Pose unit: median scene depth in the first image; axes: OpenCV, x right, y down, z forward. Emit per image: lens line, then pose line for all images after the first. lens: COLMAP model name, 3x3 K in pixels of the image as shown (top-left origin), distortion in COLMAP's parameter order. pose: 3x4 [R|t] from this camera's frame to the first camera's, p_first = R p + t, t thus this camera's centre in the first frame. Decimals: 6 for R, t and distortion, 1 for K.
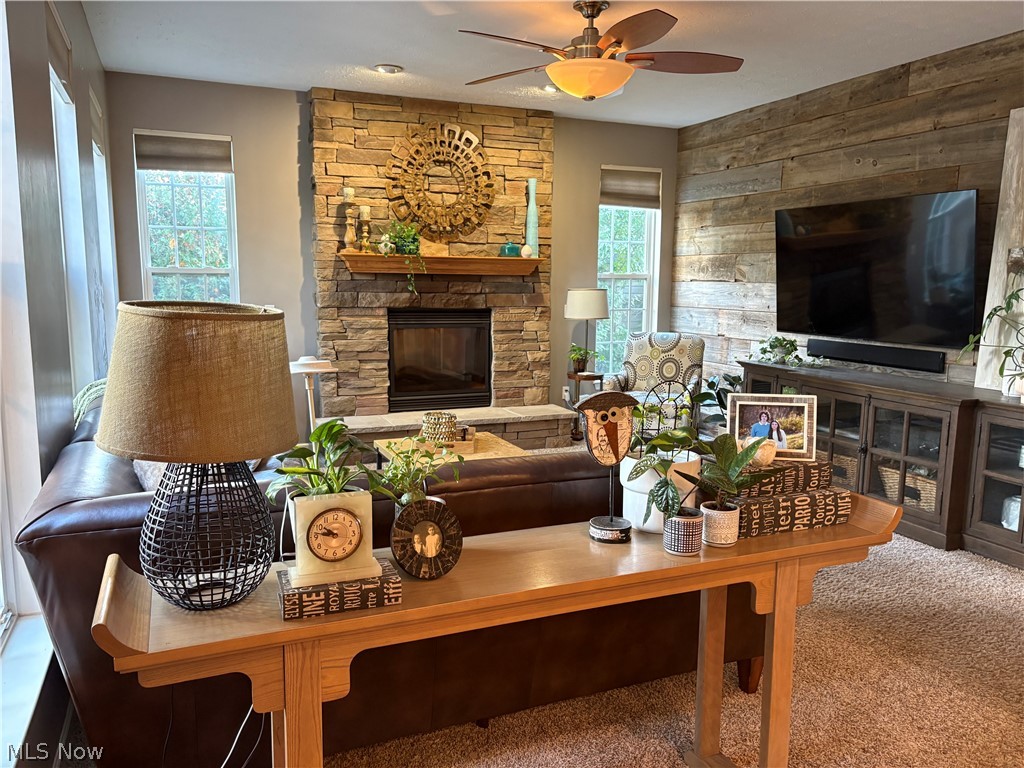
lens RADIAL K [[777.3, 0, 521.1], [0, 777.3, 387.3], [0, 0, 1]] dist [0.041298, -0.043146]
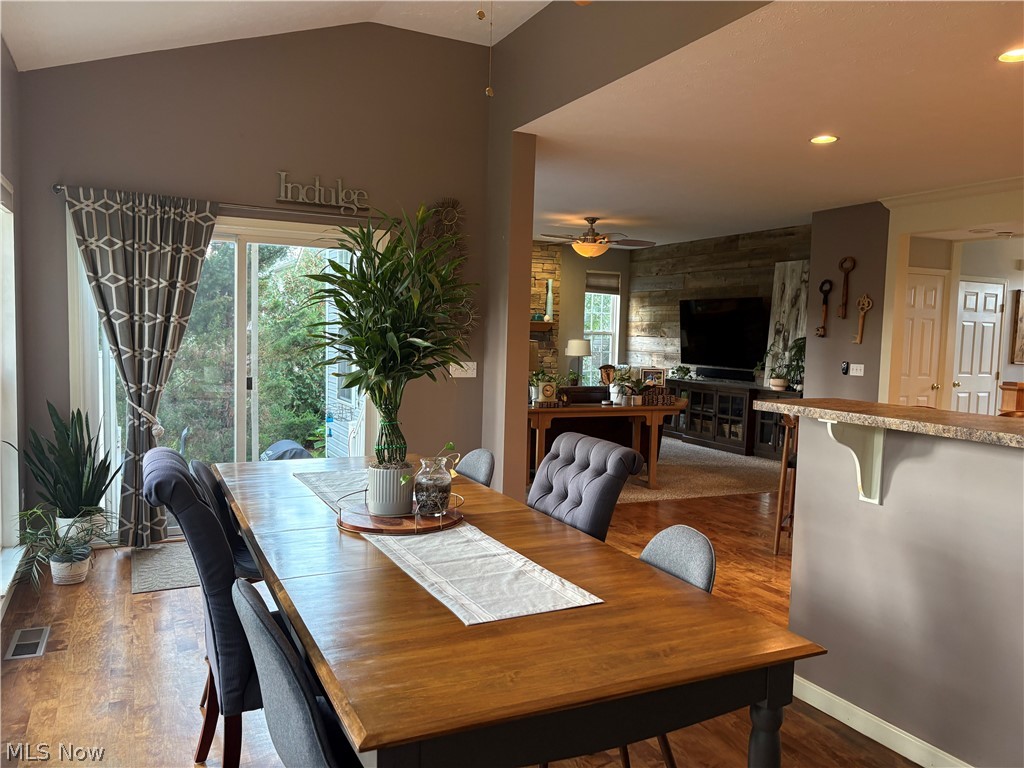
lens RADIAL K [[777.3, 0, 502.2], [0, 777.3, 393.2], [0, 0, 1]] dist [0.041298, -0.043146]
pose [[0.999439, 0.014705, 0.030095, -0.156568], [-0.012862, 0.998083, -0.060544, 0.117228], [-0.030927, 0.060123, 0.997712, -0.842393]]
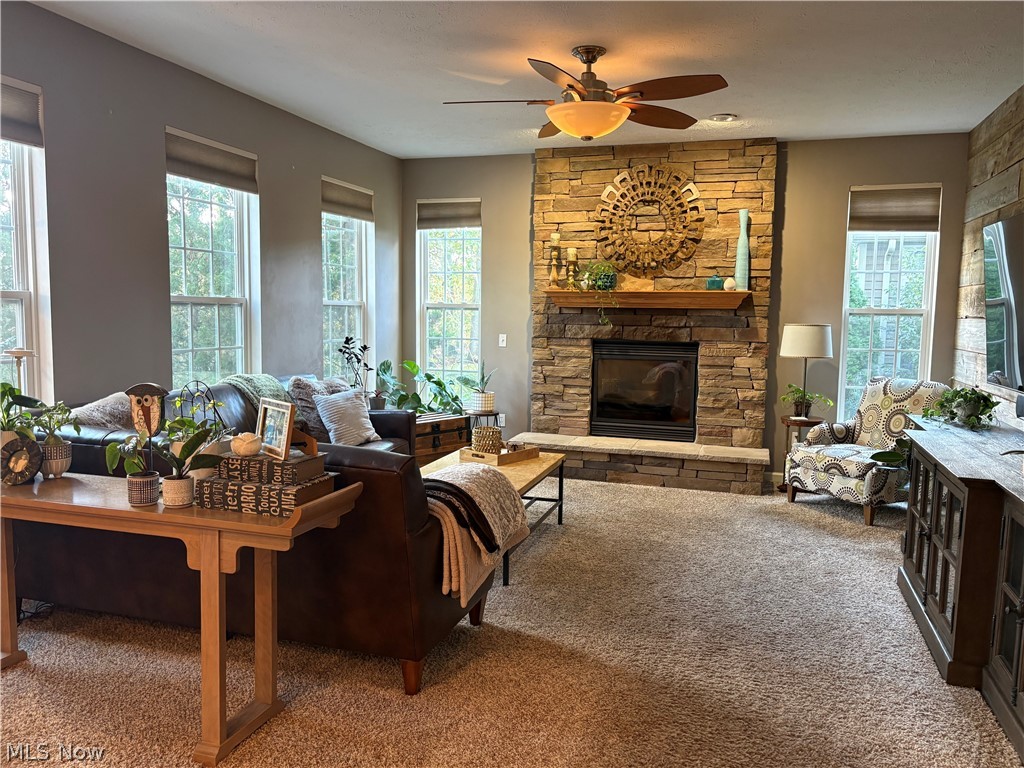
lens RADIAL K [[777.3, 0, 519.2], [0, 777.3, 384.3], [0, 0, 1]] dist [0.041298, -0.043146]
pose [[0.759037, 0.065355, -0.647759, 0.464322], [-0.099345, 0.994924, -0.016029, -0.011350], [0.643423, 0.076518, 0.761677, 0.111160]]
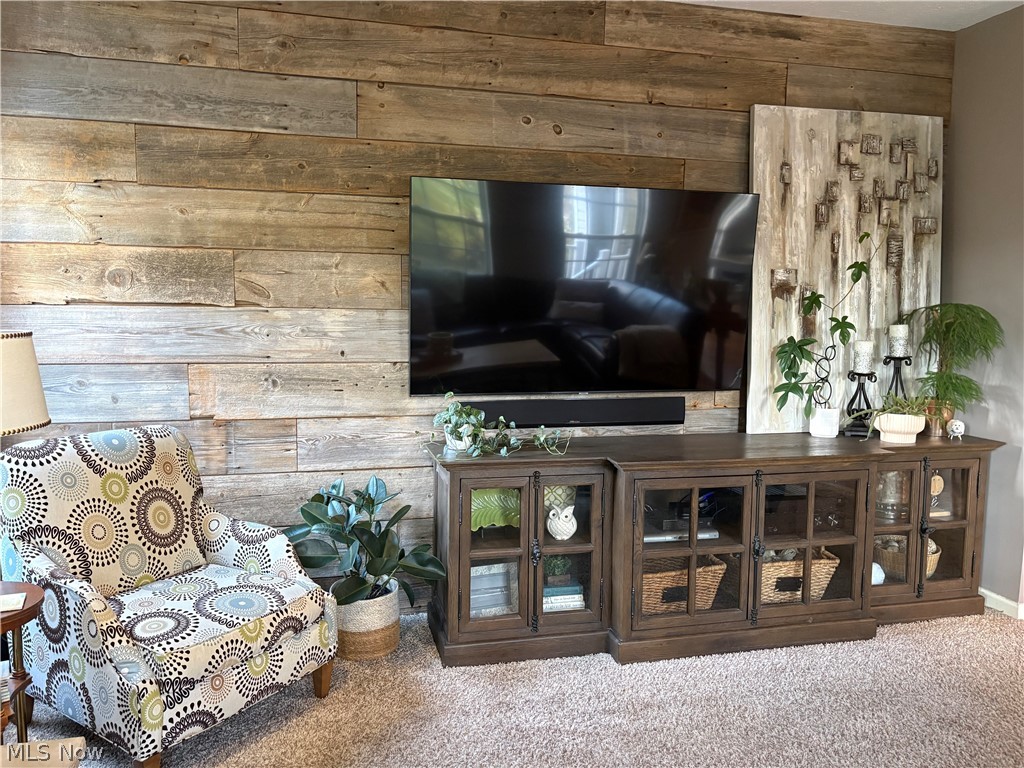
lens RADIAL K [[777.3, 0, 511.7], [0, 777.3, 388.1], [0, 0, 1]] dist [0.041298, -0.043146]
pose [[0.168576, -0.113887, 0.979087, -0.197697], [0.127965, 0.987425, 0.092825, -0.116247], [-0.977347, 0.109640, 0.181029, 0.806613]]
